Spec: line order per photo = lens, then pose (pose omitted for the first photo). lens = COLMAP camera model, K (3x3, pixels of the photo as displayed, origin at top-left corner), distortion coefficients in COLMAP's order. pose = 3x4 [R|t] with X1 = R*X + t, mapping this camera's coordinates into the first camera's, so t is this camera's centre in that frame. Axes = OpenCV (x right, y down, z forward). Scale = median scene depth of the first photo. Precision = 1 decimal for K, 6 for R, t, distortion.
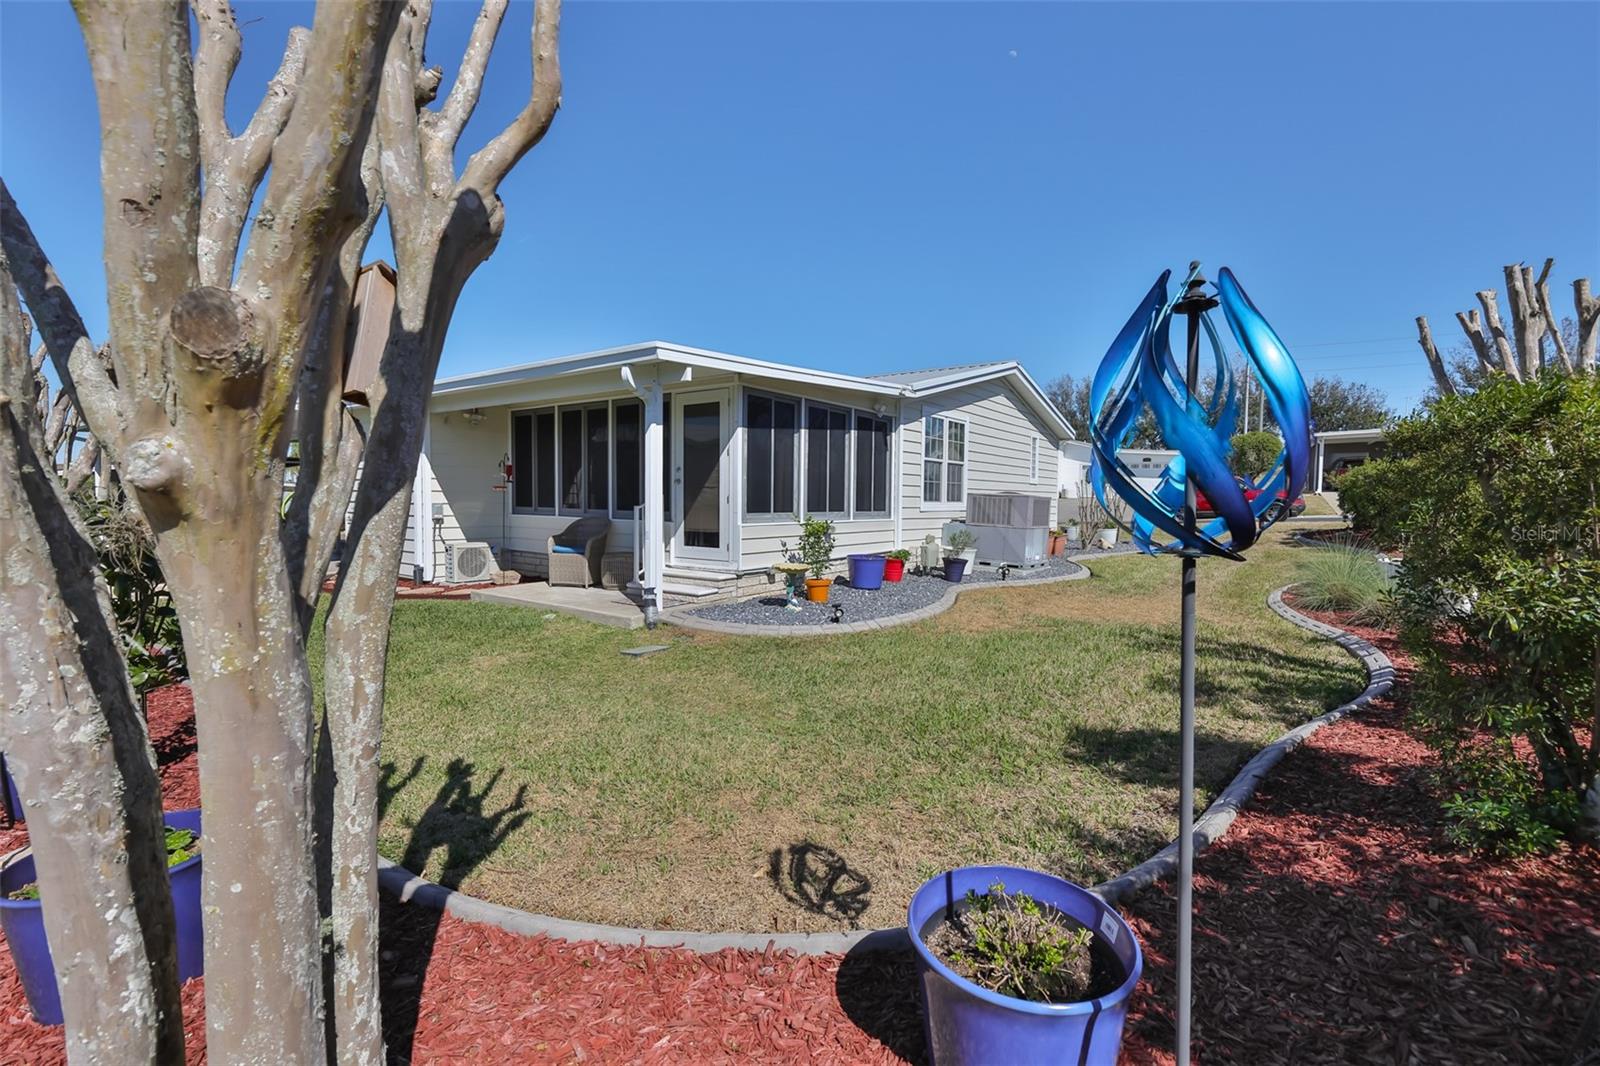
lens RADIAL K [[694.7, 0, 808.1], [0, 694.7, 531.4], [0, 0, 1]] dist [0.010385, 0.000155]
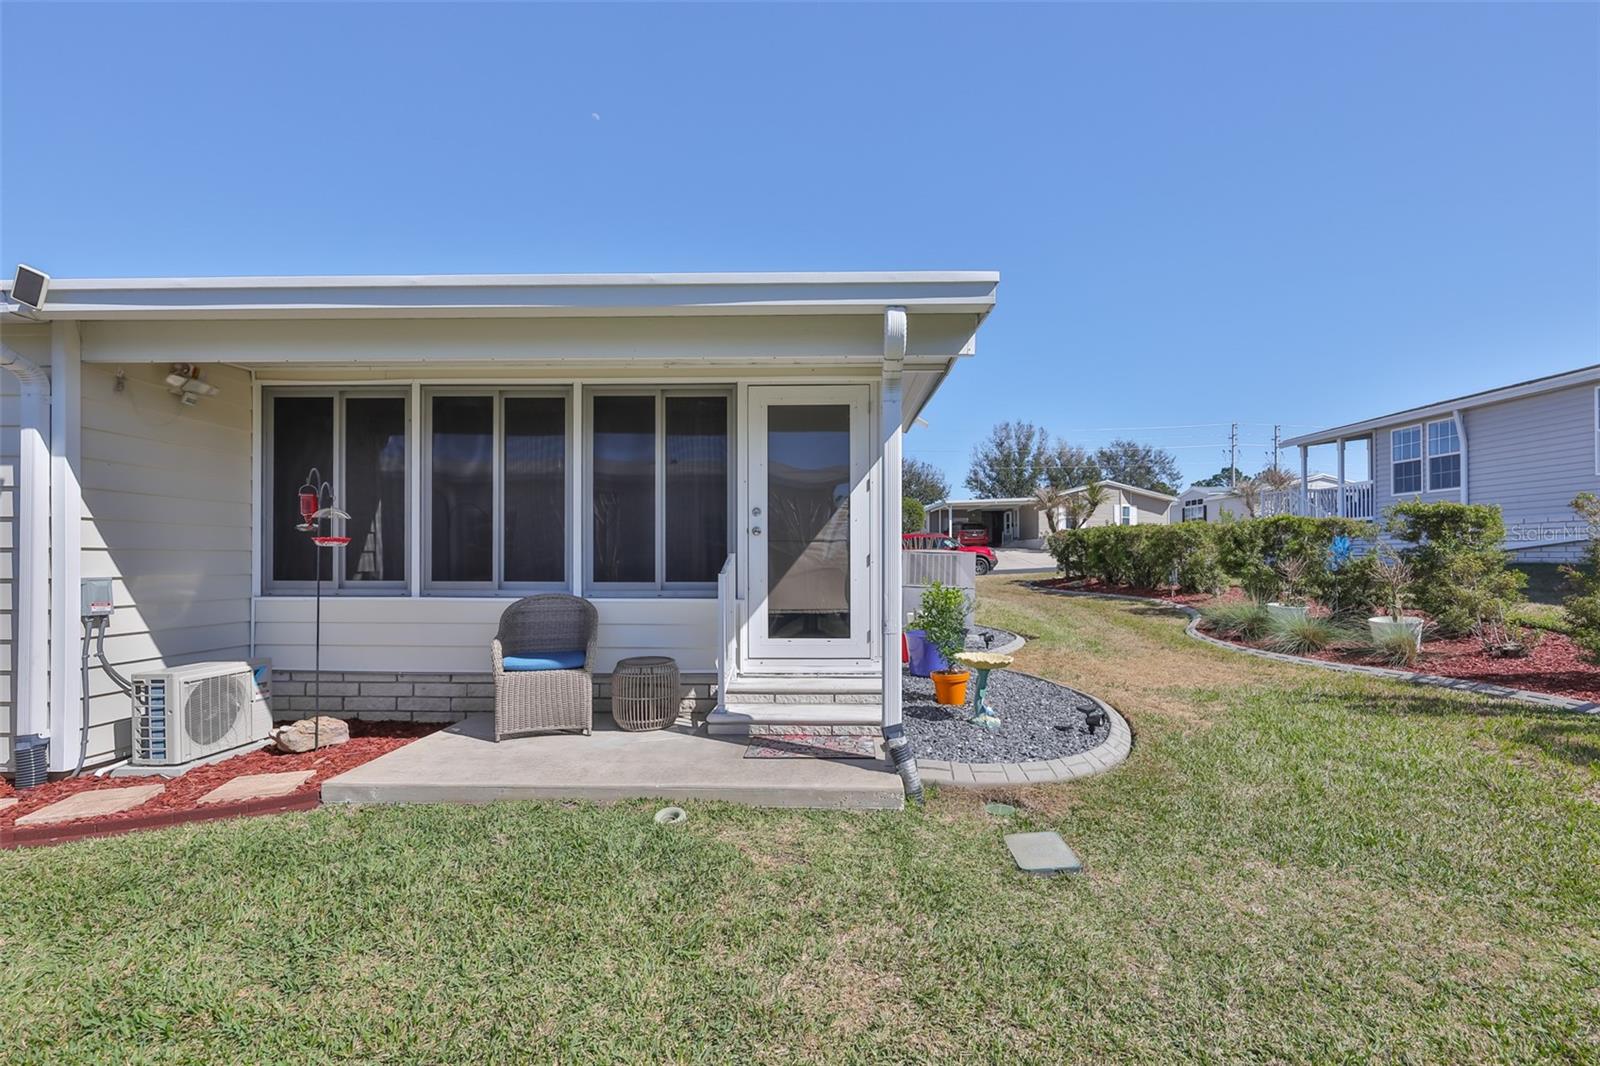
lens RADIAL K [[691.9, 0, 798.8], [0, 691.9, 567.7], [0, 0, 1]] dist [0.003693, 0.000295]
pose [[0.821227, -0.015661, 0.570387, -0.426500], [0.036991, 0.998982, -0.025829, -0.020597], [-0.569401, 0.042311, 0.820970, 0.422436]]
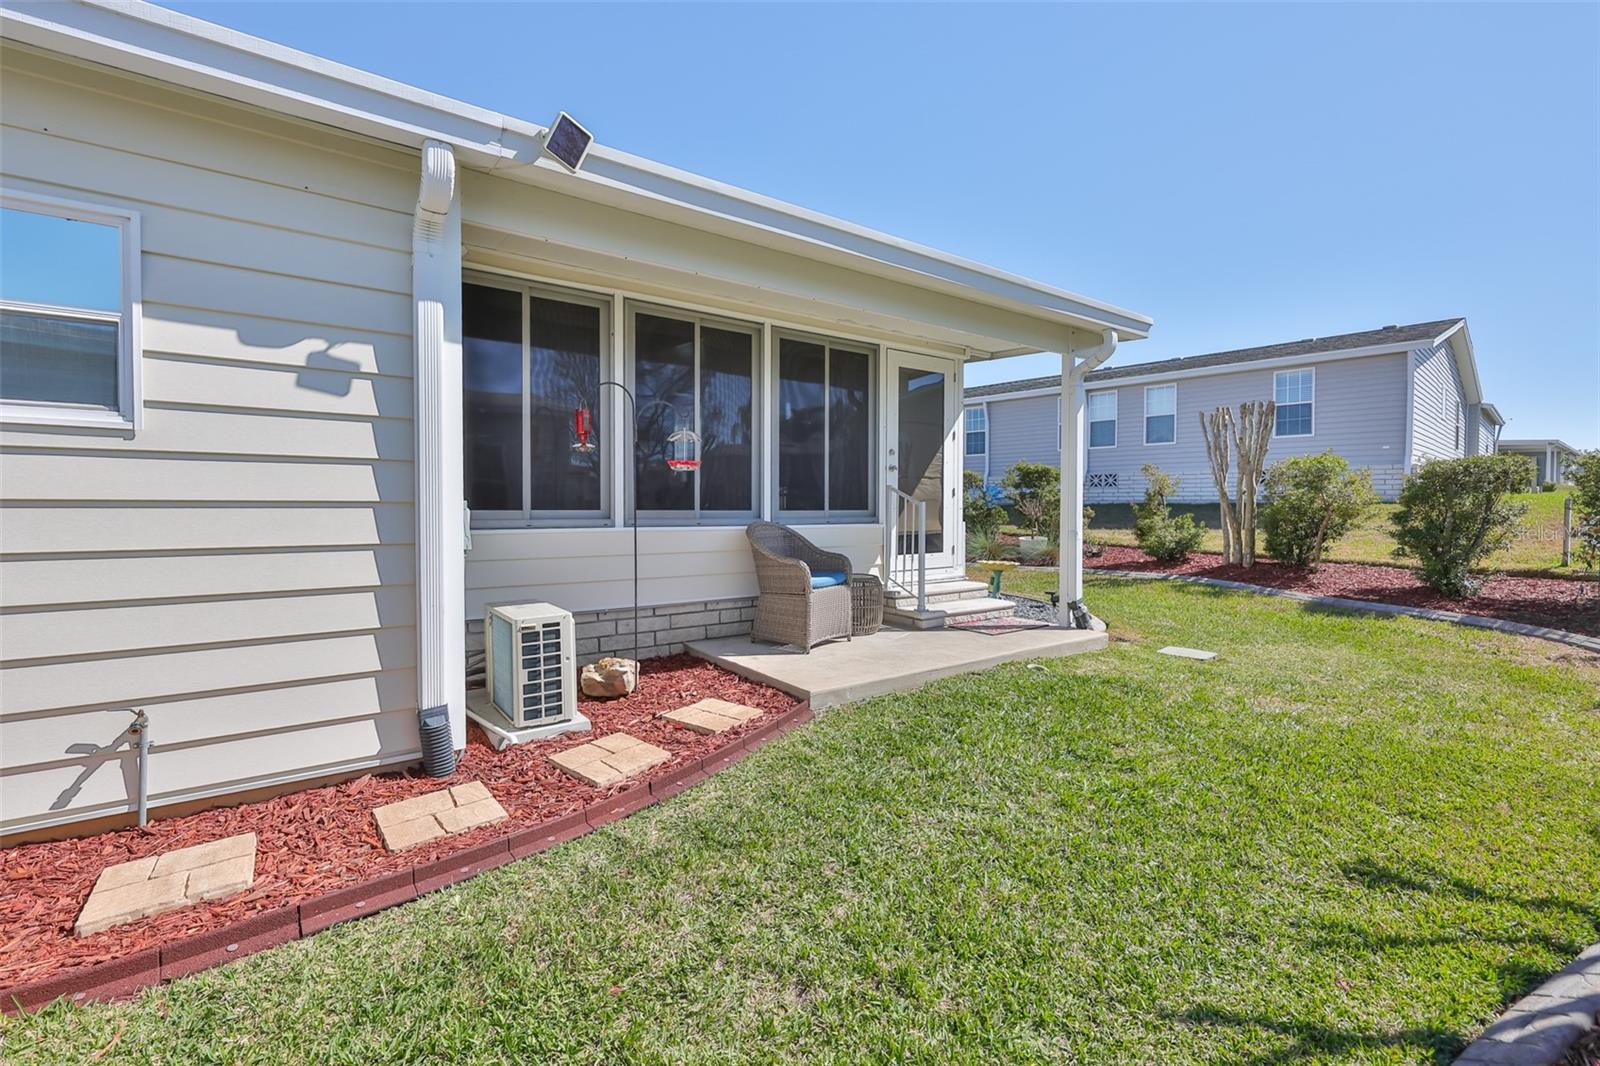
lens RADIAL K [[694.7, 0, 808.1], [0, 694.7, 531.4], [0, 0, 1]] dist [0.010385, 0.000155]
pose [[0.298459, -0.045911, 0.953318, -0.787932], [0.050281, 0.998212, 0.032332, -0.029069], [-0.953097, 0.038284, 0.300234, 0.743909]]
